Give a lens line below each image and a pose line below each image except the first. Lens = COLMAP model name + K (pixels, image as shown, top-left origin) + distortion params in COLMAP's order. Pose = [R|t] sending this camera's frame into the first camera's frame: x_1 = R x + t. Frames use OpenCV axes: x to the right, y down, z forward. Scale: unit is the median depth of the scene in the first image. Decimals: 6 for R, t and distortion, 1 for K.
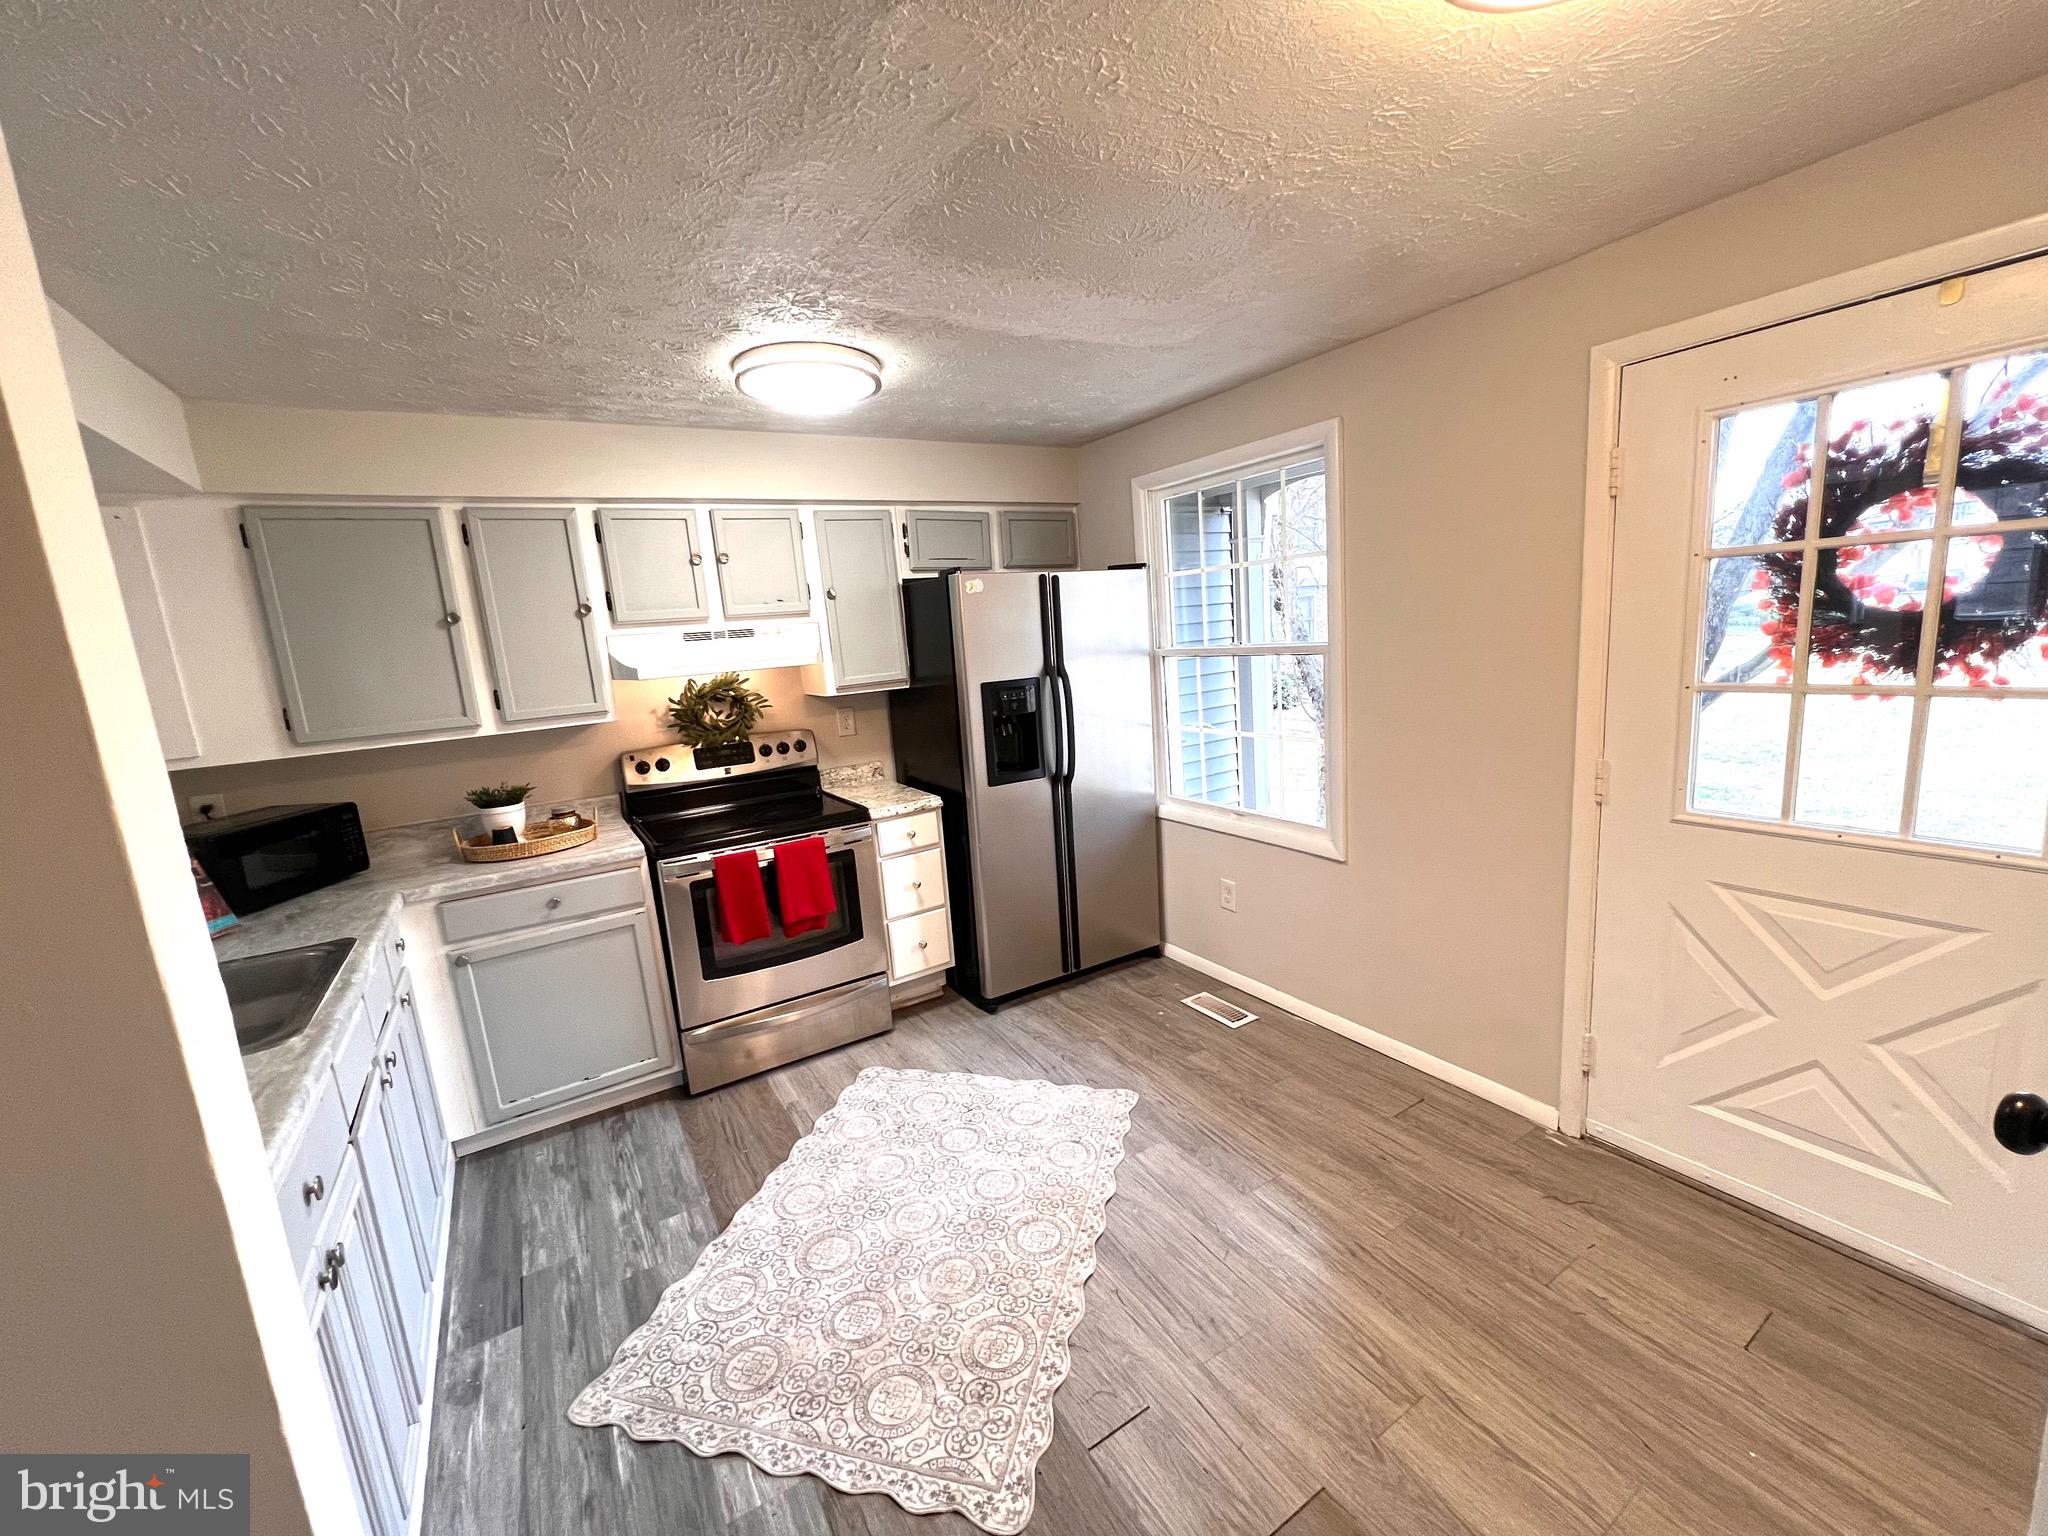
lens RADIAL K [[814.1, 0, 1023.5], [0, 814.1, 772.1], [0, 0, 1]] dist [-0.000609, -0.000051]
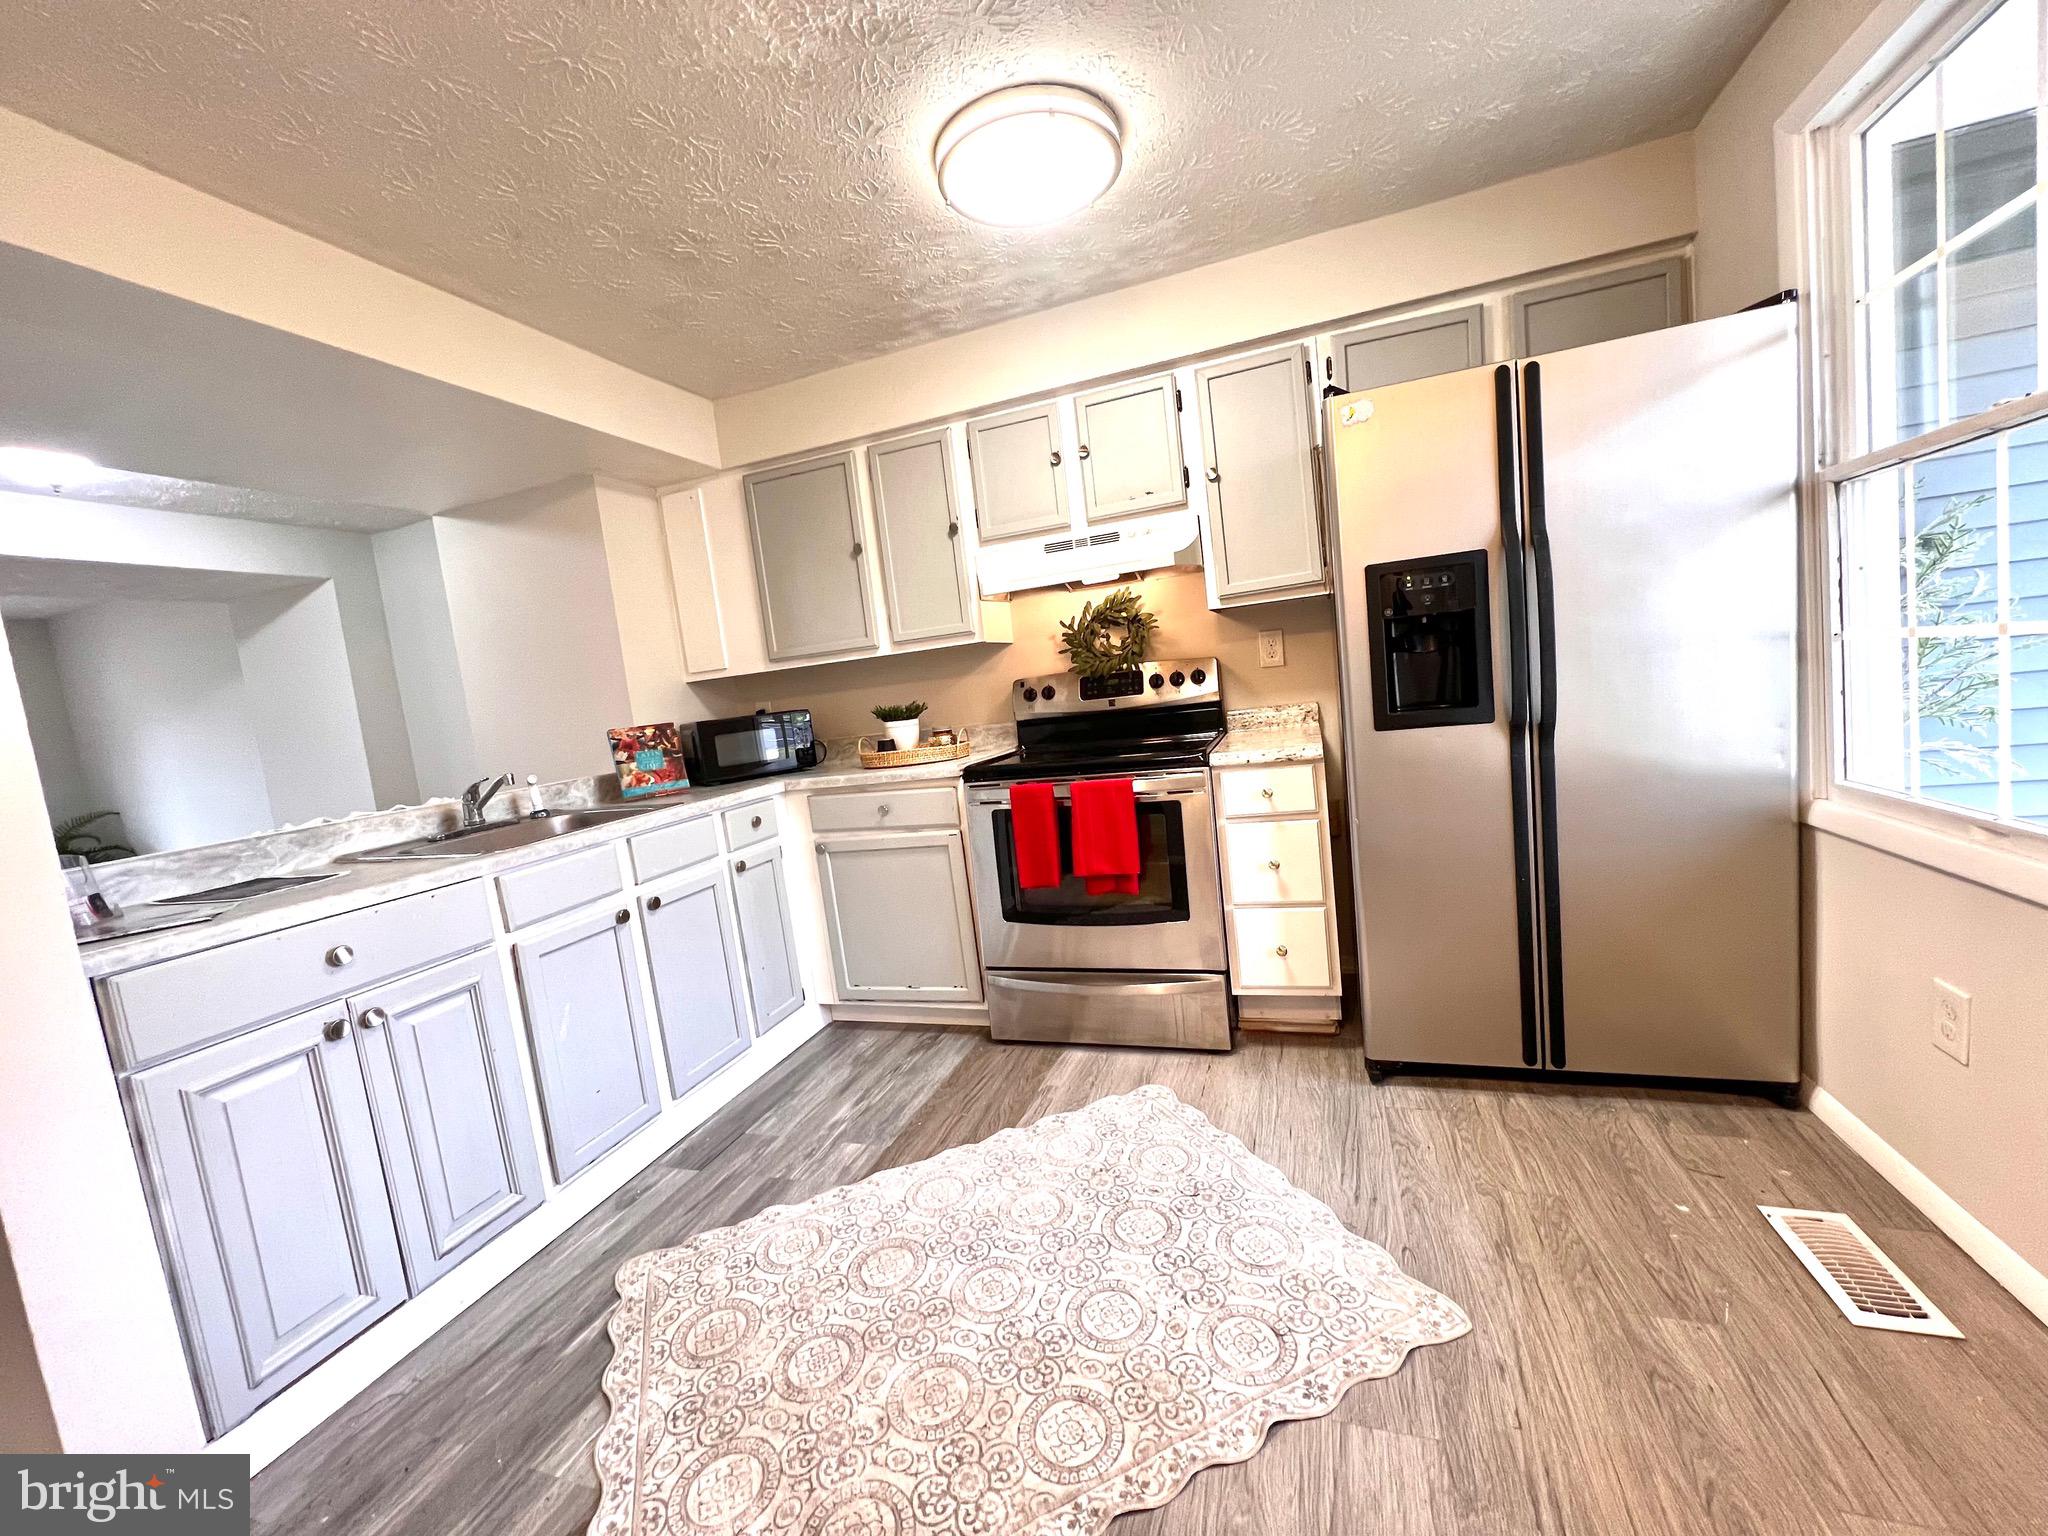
lens RADIAL K [[814.1, 0, 1023.5], [0, 814.1, 772.1], [0, 0, 1]] dist [-0.000609, -0.000051]
pose [[0.633106, 0.084229, -0.769469, 0.305514], [-0.069089, 0.996243, 0.052208, 0.039799], [0.770976, 0.020108, 0.636547, 0.422547]]
